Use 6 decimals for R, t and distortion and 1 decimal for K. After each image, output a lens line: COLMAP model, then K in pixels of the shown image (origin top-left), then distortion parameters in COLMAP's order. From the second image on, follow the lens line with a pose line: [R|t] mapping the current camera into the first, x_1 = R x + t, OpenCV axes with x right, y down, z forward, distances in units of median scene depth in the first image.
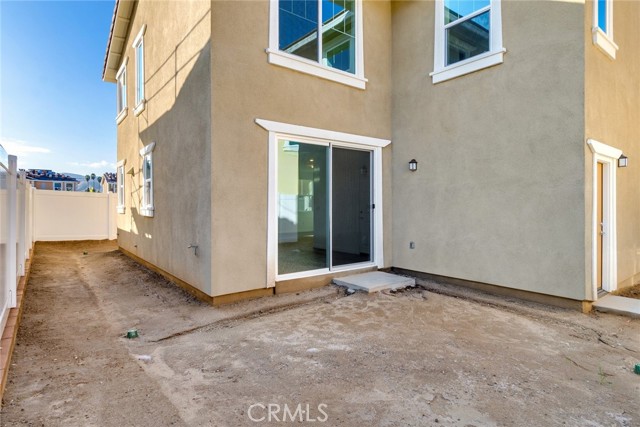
lens RADIAL K [[340.3, 0, 312.5], [0, 340.3, 207.9], [0, 0, 1]] dist [-0.000846, -0.001249]
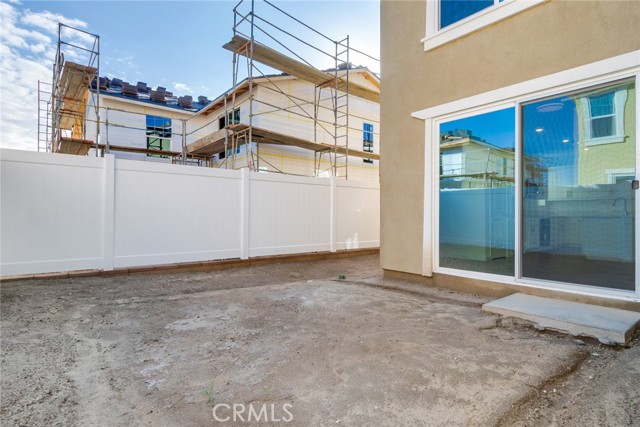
lens RADIAL K [[340.3, 0, 312.5], [0, 340.3, 207.9], [0, 0, 1]] dist [-0.000846, -0.001249]
pose [[0.034368, -0.022882, -0.999147, 1.054249], [-0.018025, 0.999561, -0.023512, 0.081590], [0.999247, 0.018818, 0.033941, 0.786578]]
